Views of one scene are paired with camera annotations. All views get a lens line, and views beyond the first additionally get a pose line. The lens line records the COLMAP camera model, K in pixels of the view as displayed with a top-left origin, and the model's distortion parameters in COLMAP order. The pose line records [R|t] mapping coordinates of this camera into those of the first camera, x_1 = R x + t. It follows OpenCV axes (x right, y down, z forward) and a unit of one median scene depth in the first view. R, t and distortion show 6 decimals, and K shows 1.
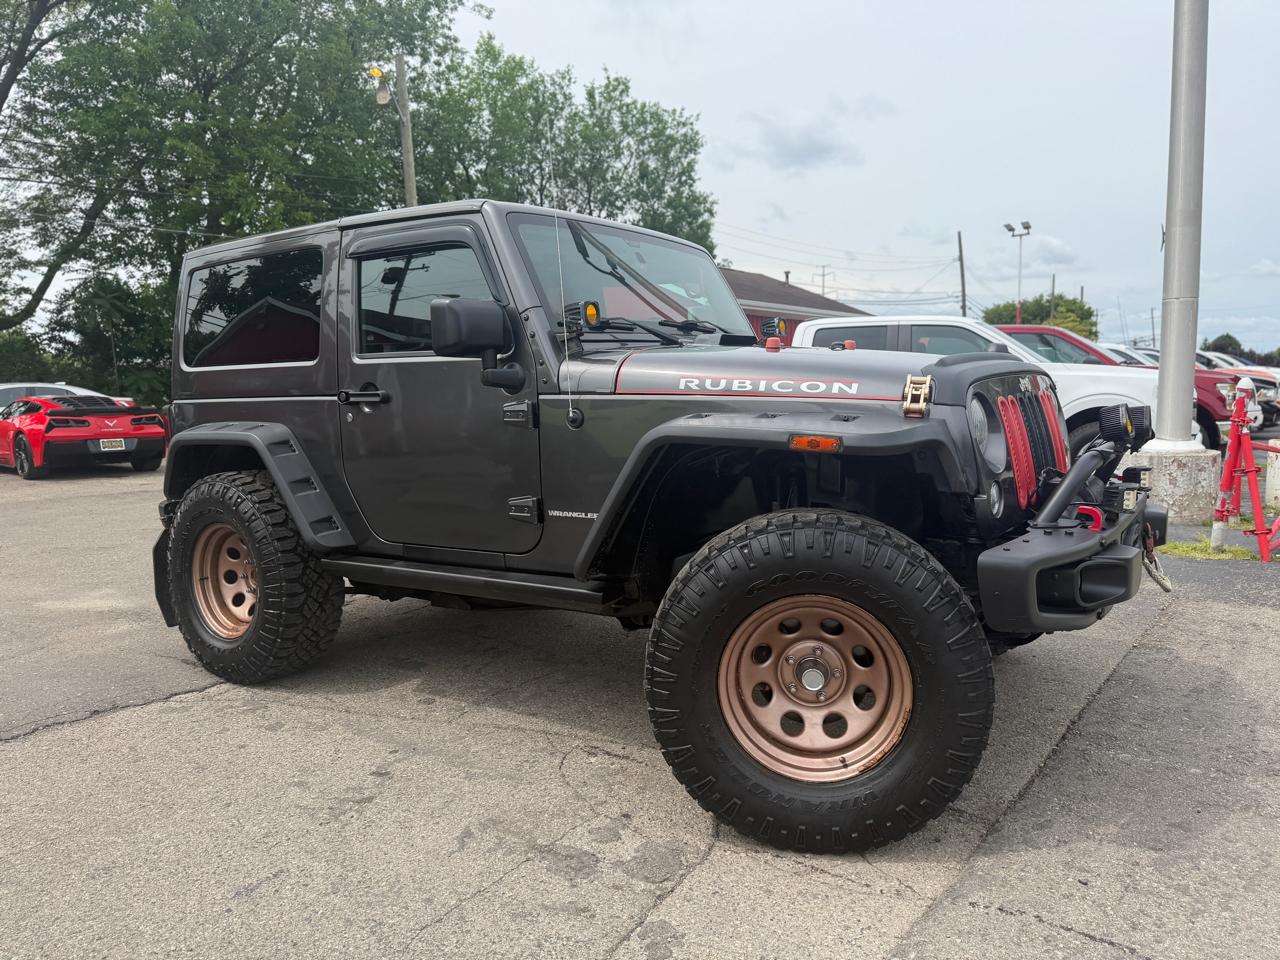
lens RADIAL K [[908.0, 0, 649.4], [0, 908.0, 475.0], [0, 0, 1]] dist [-0.008825, -0.000045]
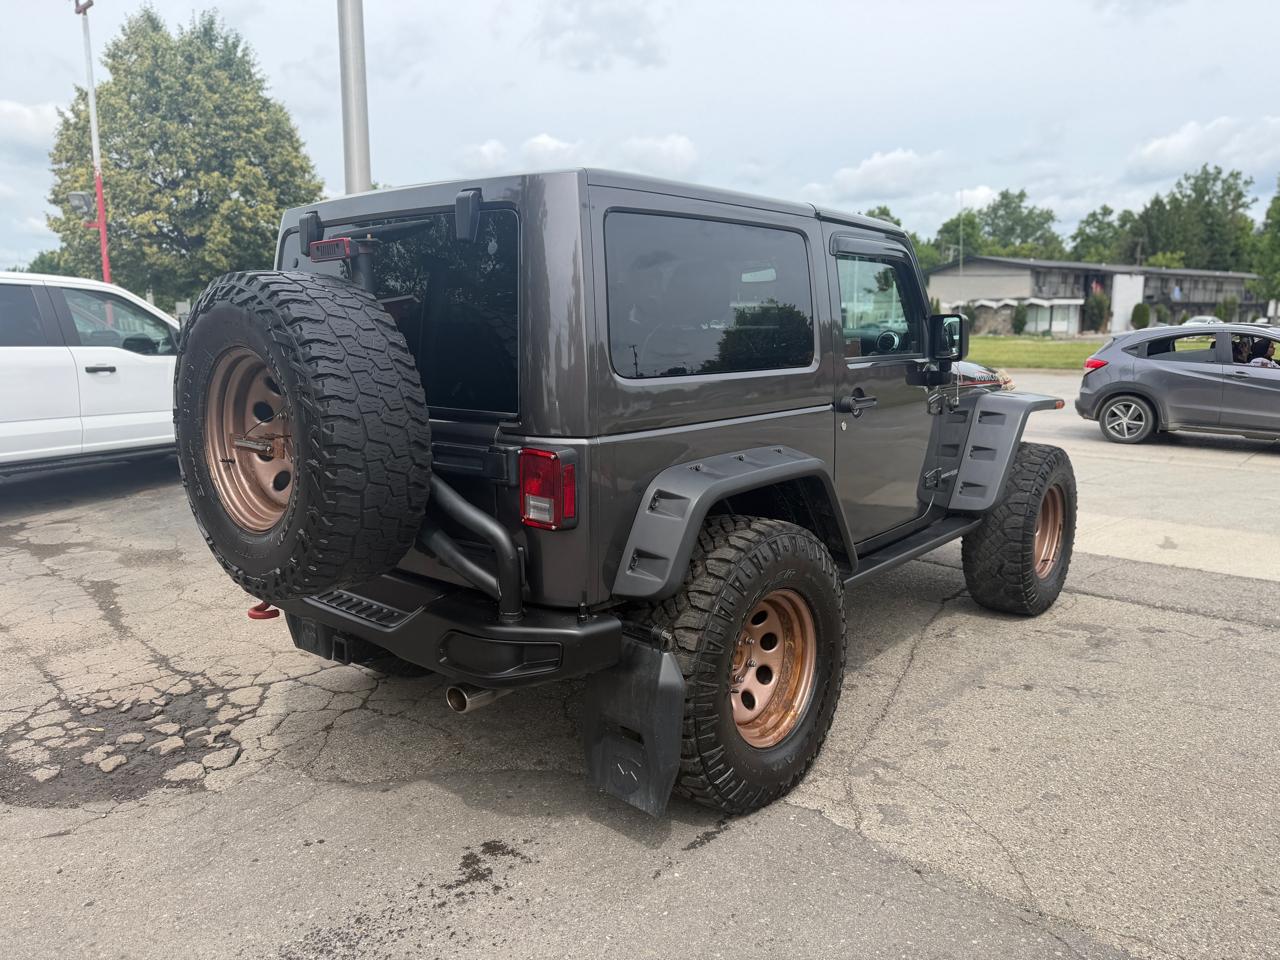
lens RADIAL K [[908.0, 0, 649.4], [0, 908.0, 475.0], [0, 0, 1]] dist [-0.008825, -0.000045]
pose [[0.117540, -0.146799, 0.982158, -1.605617], [0.098367, 0.985871, 0.135582, -0.200656], [-0.988184, 0.080676, 0.130319, 1.356020]]
